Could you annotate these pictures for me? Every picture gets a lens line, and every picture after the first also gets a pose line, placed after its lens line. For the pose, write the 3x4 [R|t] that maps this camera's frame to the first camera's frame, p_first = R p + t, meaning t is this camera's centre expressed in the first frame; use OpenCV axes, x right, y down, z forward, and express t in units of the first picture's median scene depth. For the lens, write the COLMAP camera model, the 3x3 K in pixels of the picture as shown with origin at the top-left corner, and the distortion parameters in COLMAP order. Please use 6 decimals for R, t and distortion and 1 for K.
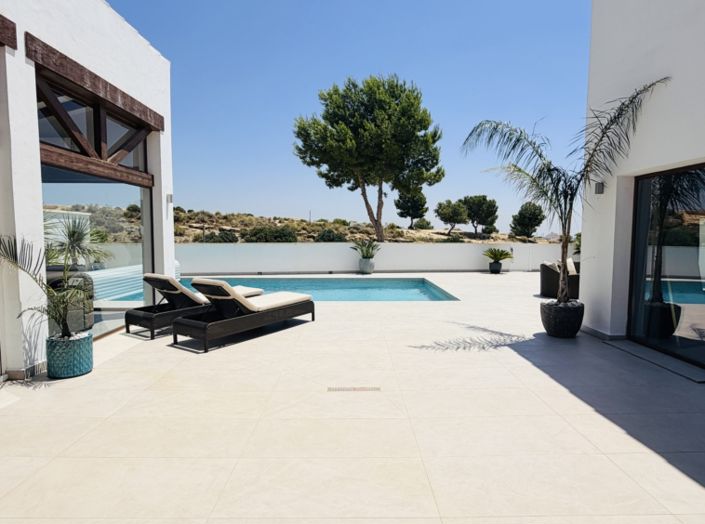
lens RADIAL K [[422.4, 0, 355.3], [0, 422.4, 261.8], [0, 0, 1]] dist [-0.001462, 0.000801]
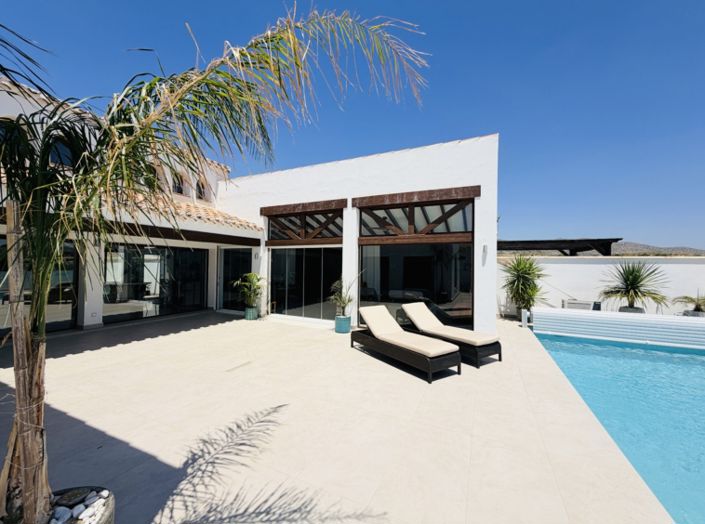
lens RADIAL K [[281.2, 0, 346.2], [0, 281.2, 259.9], [0, 0, 1]] dist [0.000603, -0.000134]
pose [[-0.437901, -0.030600, -0.898502, 0.127703], [-0.074776, 0.997197, 0.002482, -0.024942], [0.895908, 0.068273, -0.438962, 0.277379]]
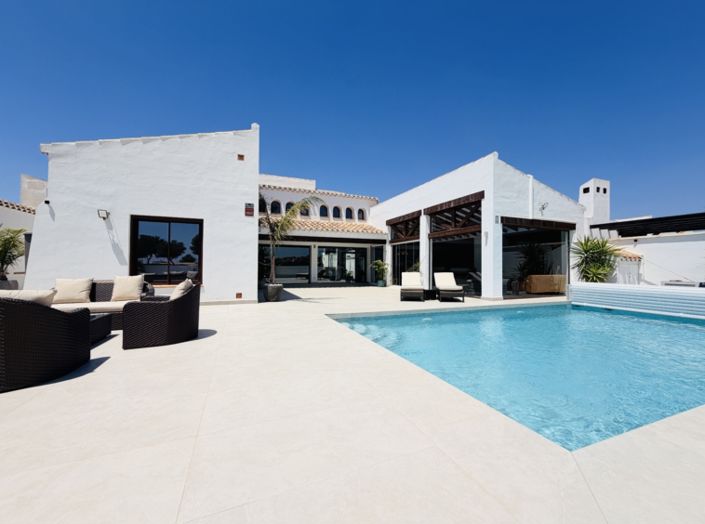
lens RADIAL K [[281.2, 0, 350.6], [0, 281.2, 262.7], [0, 0, 1]] dist [0.000603, -0.000134]
pose [[-0.928959, -0.017046, -0.369790, 0.142292], [-0.035458, 0.998443, 0.043051, -0.017343], [0.368481, 0.053105, -0.928117, 0.523288]]
